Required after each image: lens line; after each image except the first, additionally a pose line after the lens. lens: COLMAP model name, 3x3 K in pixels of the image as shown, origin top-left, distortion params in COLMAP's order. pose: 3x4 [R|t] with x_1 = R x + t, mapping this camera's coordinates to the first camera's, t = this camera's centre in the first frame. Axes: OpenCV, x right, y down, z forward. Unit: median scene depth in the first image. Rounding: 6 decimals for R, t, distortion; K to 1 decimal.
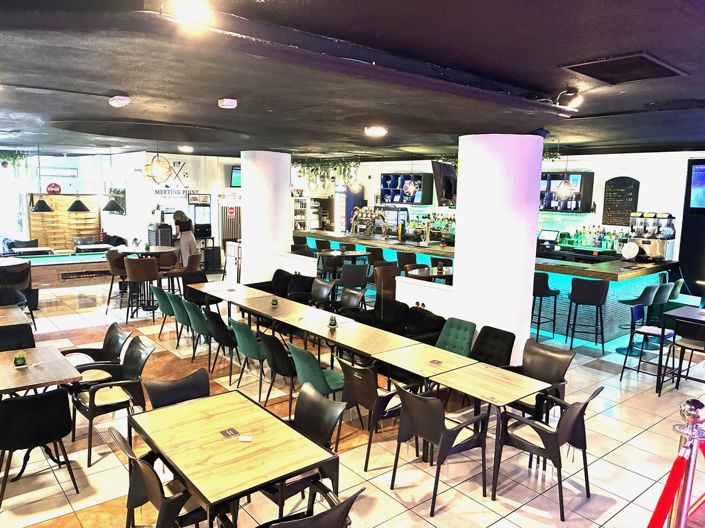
lens RADIAL K [[536.1, 0, 356.9], [0, 536.1, 263.5], [0, 0, 1]] dist [0.039227, -0.053391]
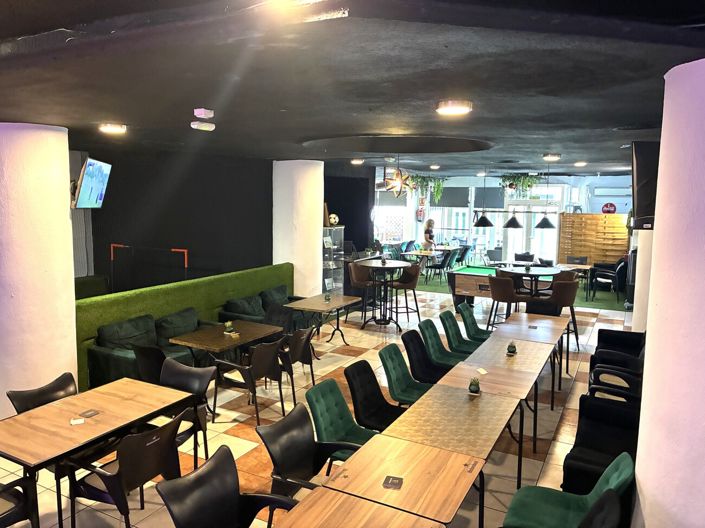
lens RADIAL K [[536.1, 0, 356.9], [0, 536.1, 263.5], [0, 0, 1]] dist [0.039227, -0.053391]
pose [[0.381956, 0.092497, -0.919540, 0.303206], [-0.131853, 0.990255, 0.044842, -0.034744], [0.914727, 0.104117, 0.390429, 0.328265]]
